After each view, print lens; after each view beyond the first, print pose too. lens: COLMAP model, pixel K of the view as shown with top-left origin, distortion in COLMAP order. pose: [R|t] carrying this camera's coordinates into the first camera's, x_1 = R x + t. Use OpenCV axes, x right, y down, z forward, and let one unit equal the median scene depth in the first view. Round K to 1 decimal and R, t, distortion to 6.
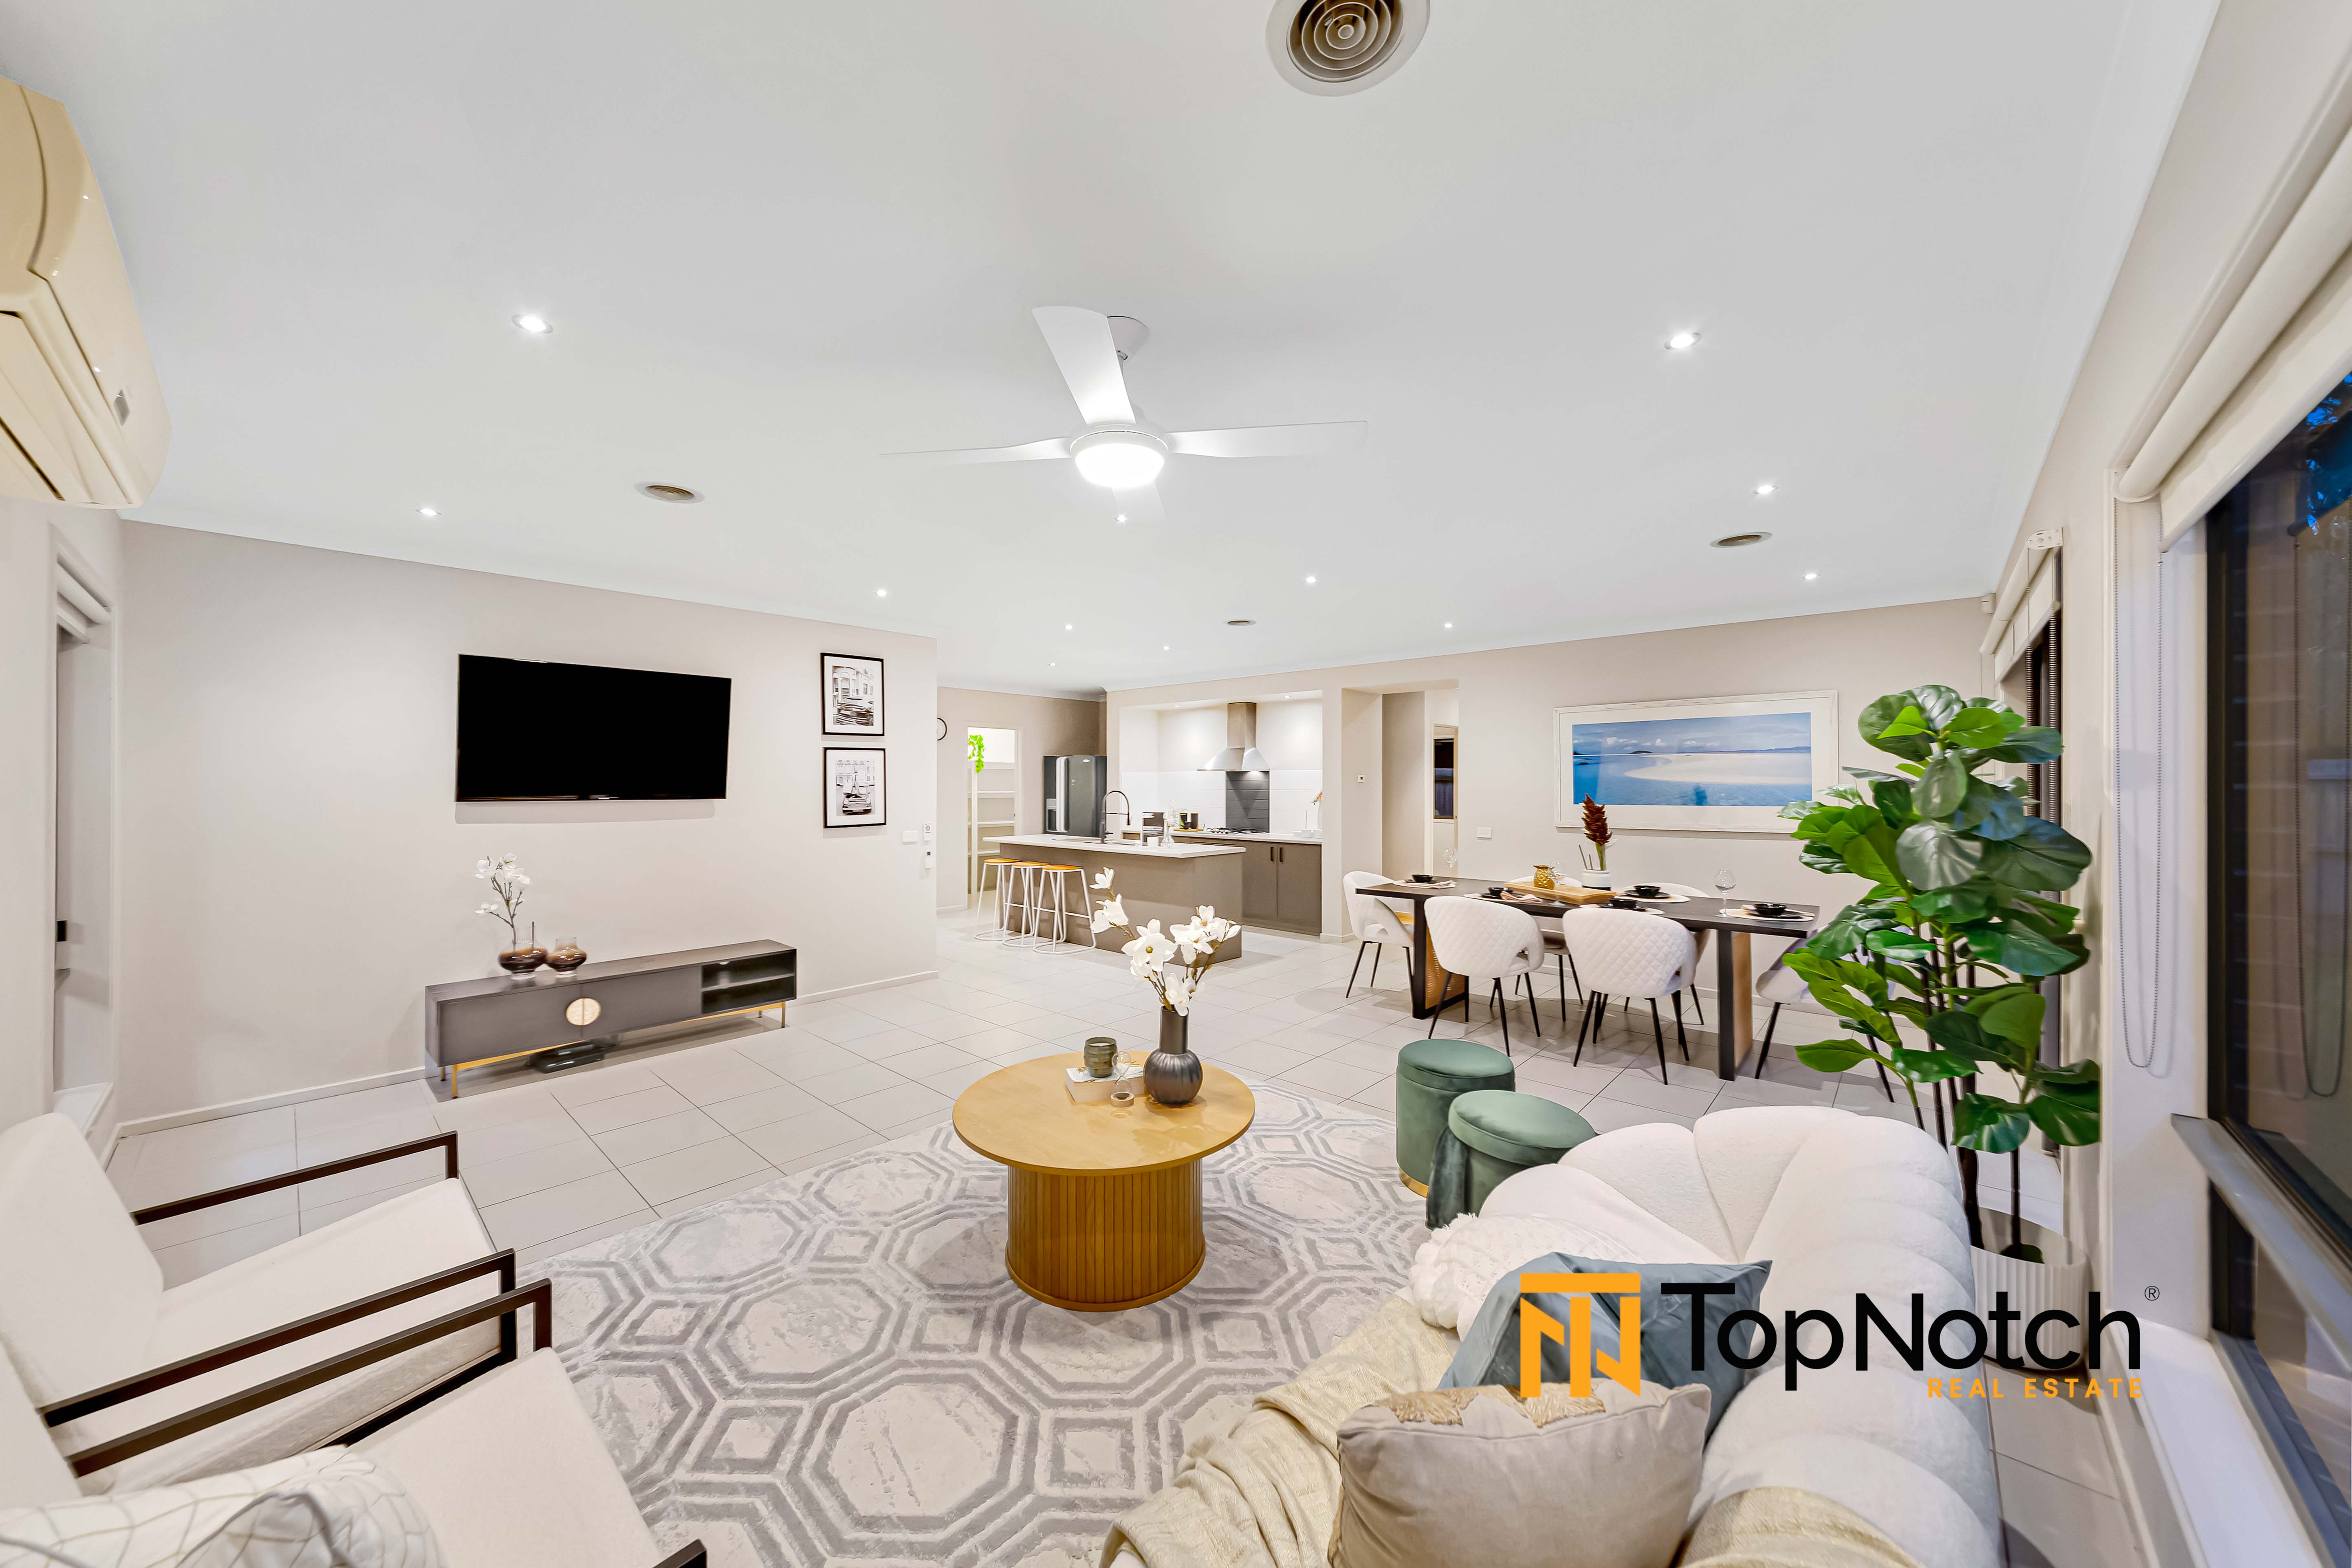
lens RADIAL K [[835.1, 0, 1173.5], [0, 835.1, 780.8], [0, 0, 1]] dist [-0.003512, 0.000771]
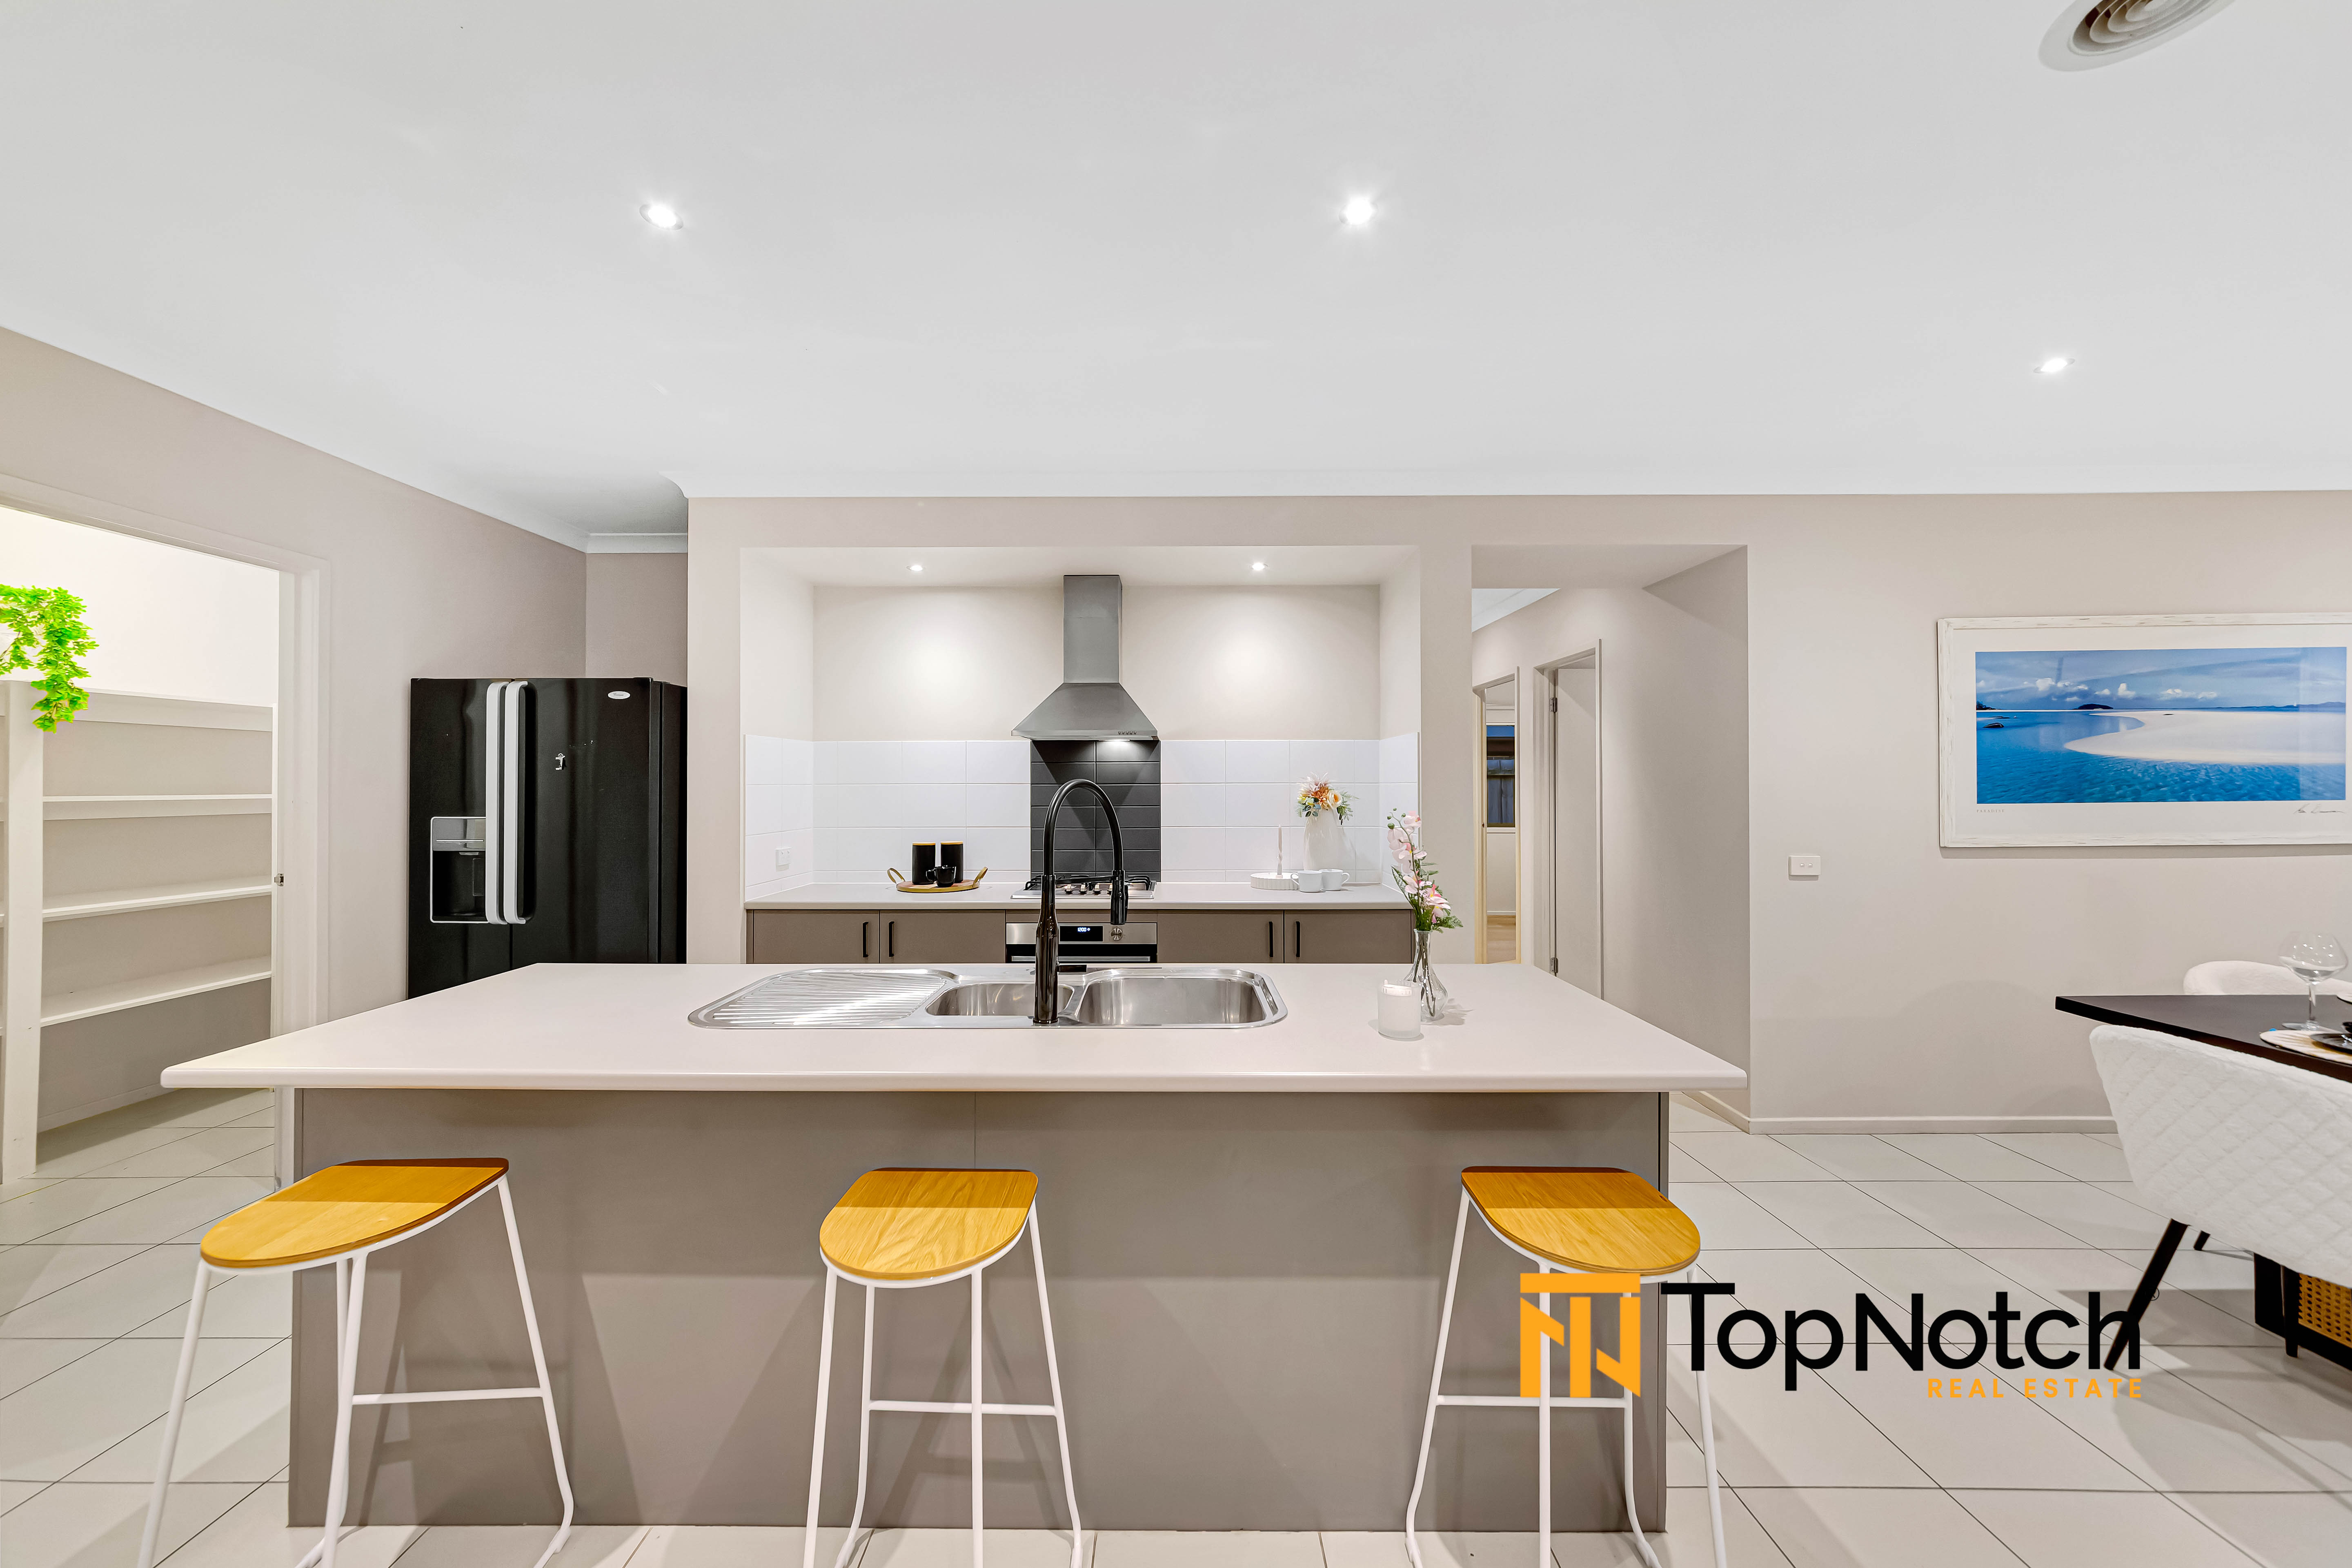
lens RADIAL K [[835.1, 0, 1180.3], [0, 835.1, 780.9], [0, 0, 1]] dist [-0.003512, 0.000771]
pose [[0.740202, -0.000463, 0.672385, -0.167198], [0.000535, 1.000000, 0.000100, 0.009456], [-0.672385, 0.000286, 0.740202, 0.642243]]
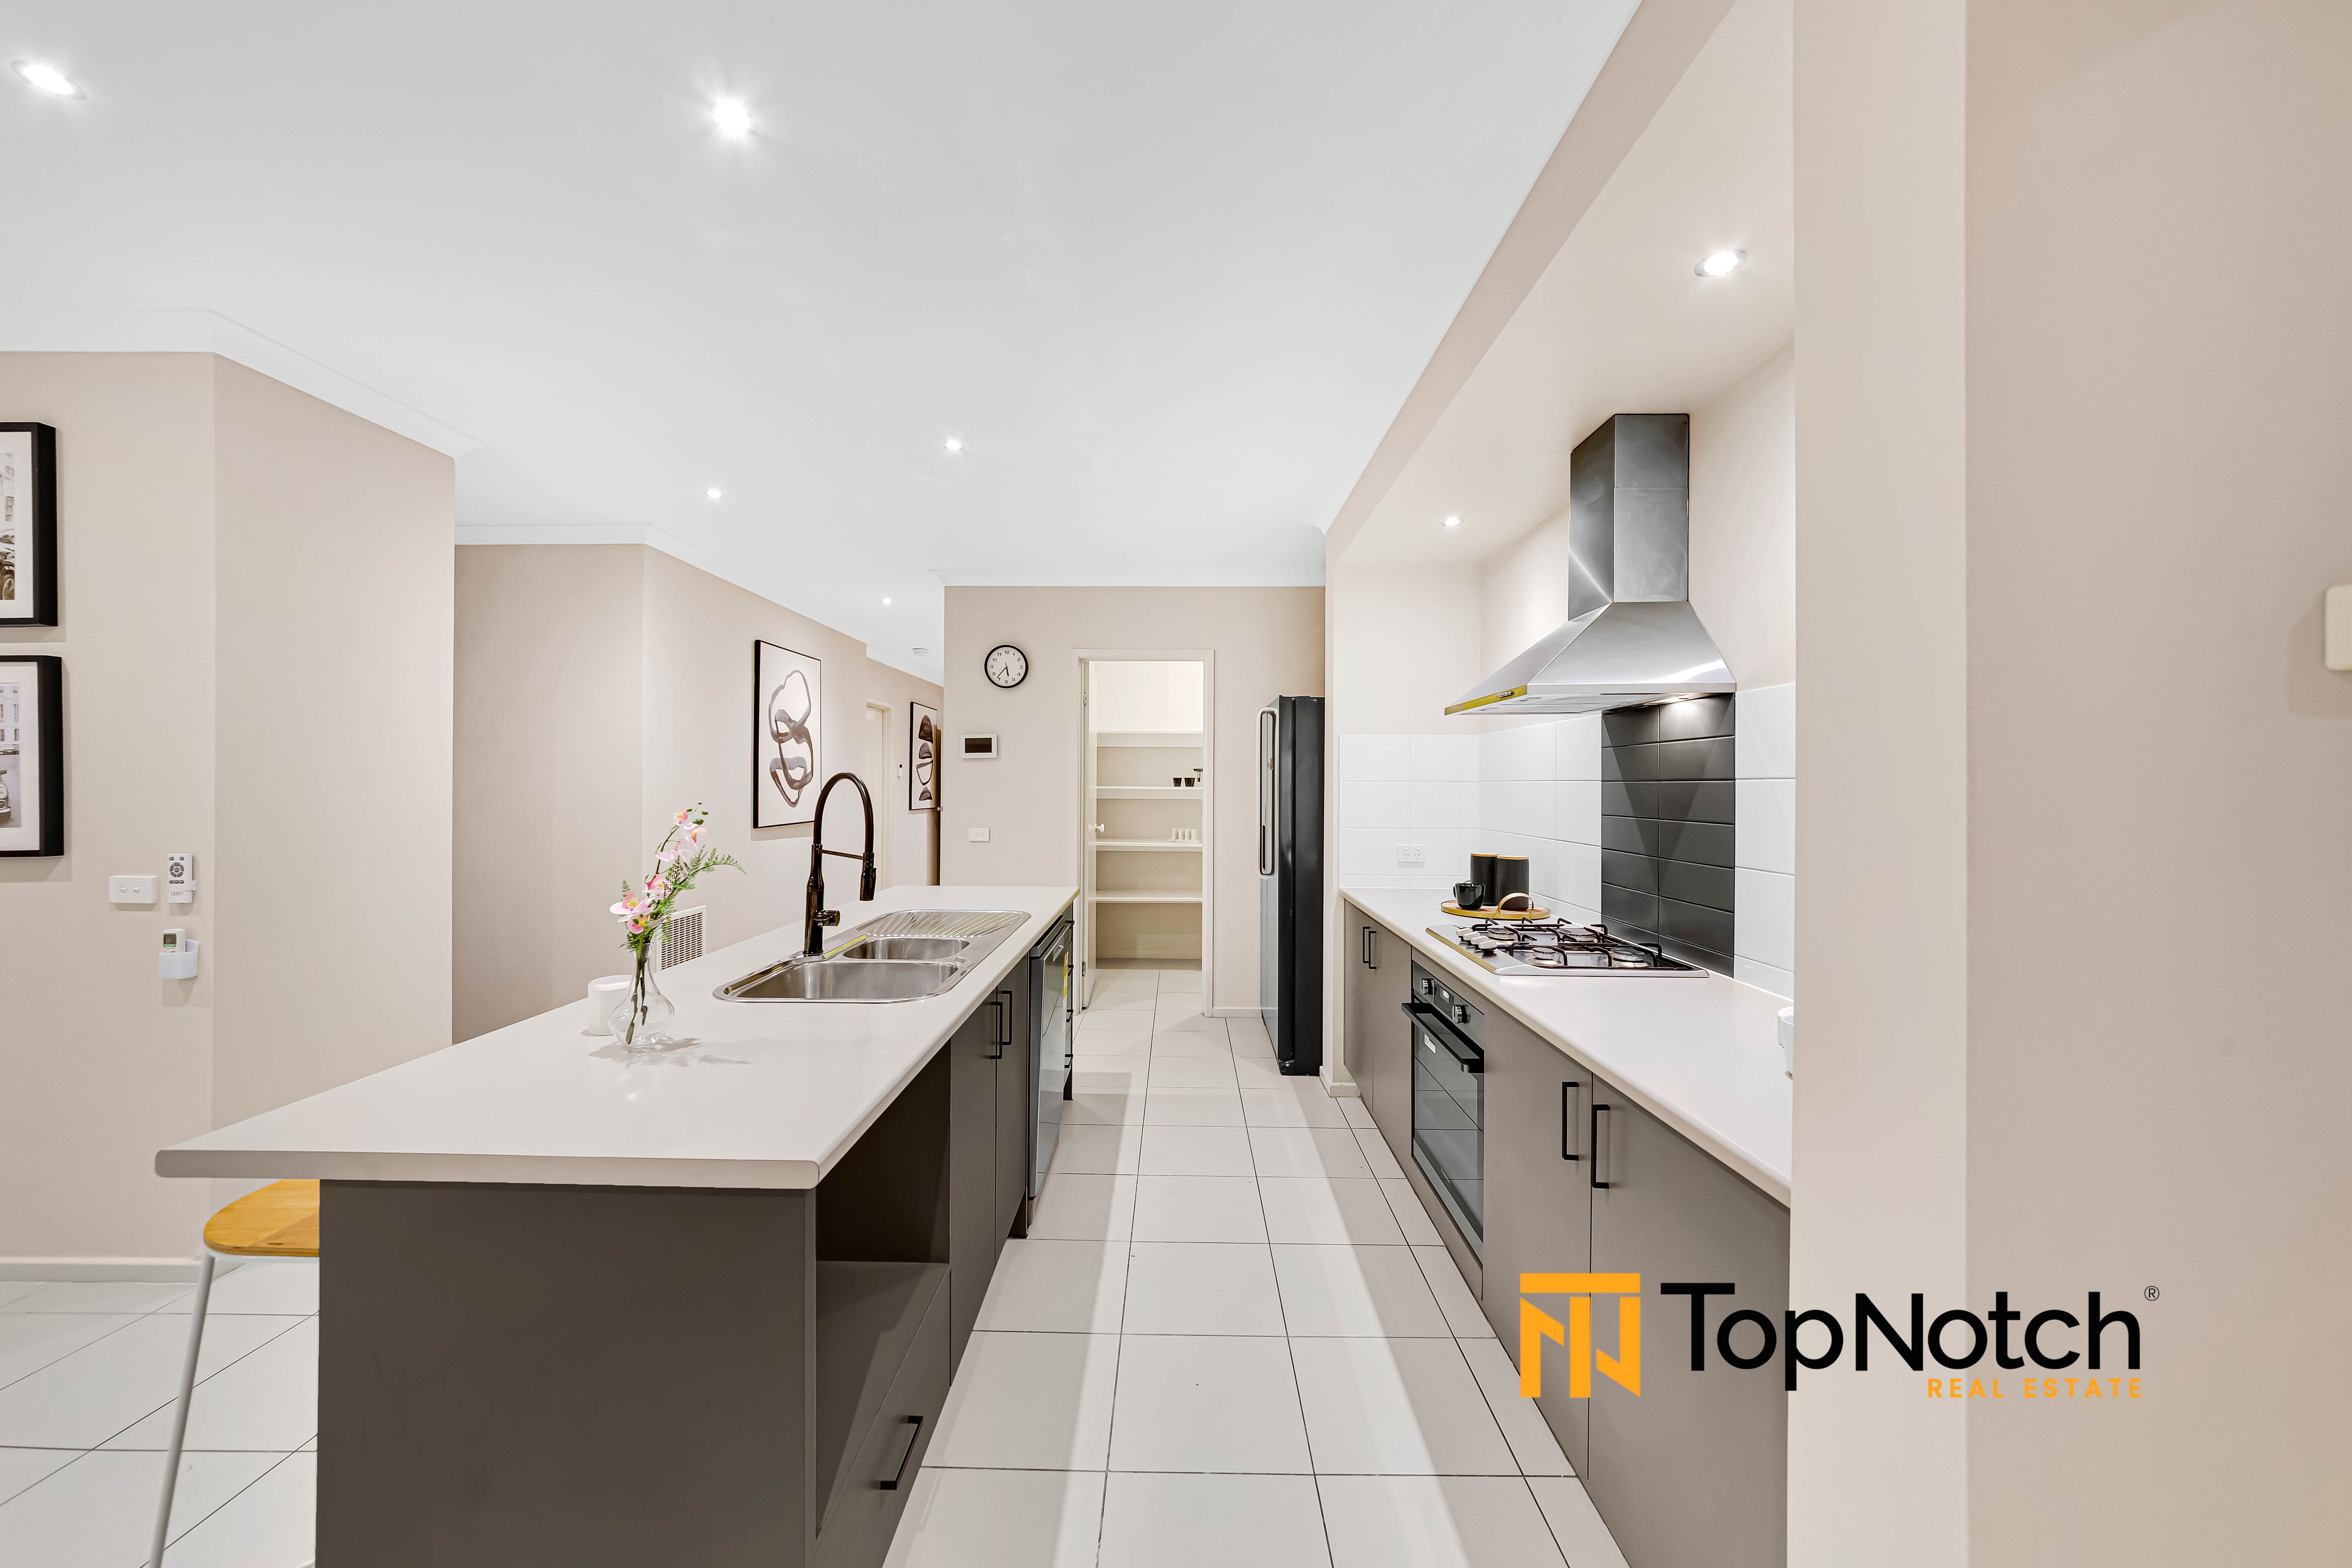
lens RADIAL K [[835.0, 0, 1157.1], [0, 835.0, 784.3], [0, 0, 1]] dist [-0.003512, 0.000771]
pose [[0.650860, 0.003178, -0.759191, 0.177013], [-0.000701, 0.999993, 0.003584, 0.011218], [0.759198, -0.001800, 0.650858, 0.712103]]
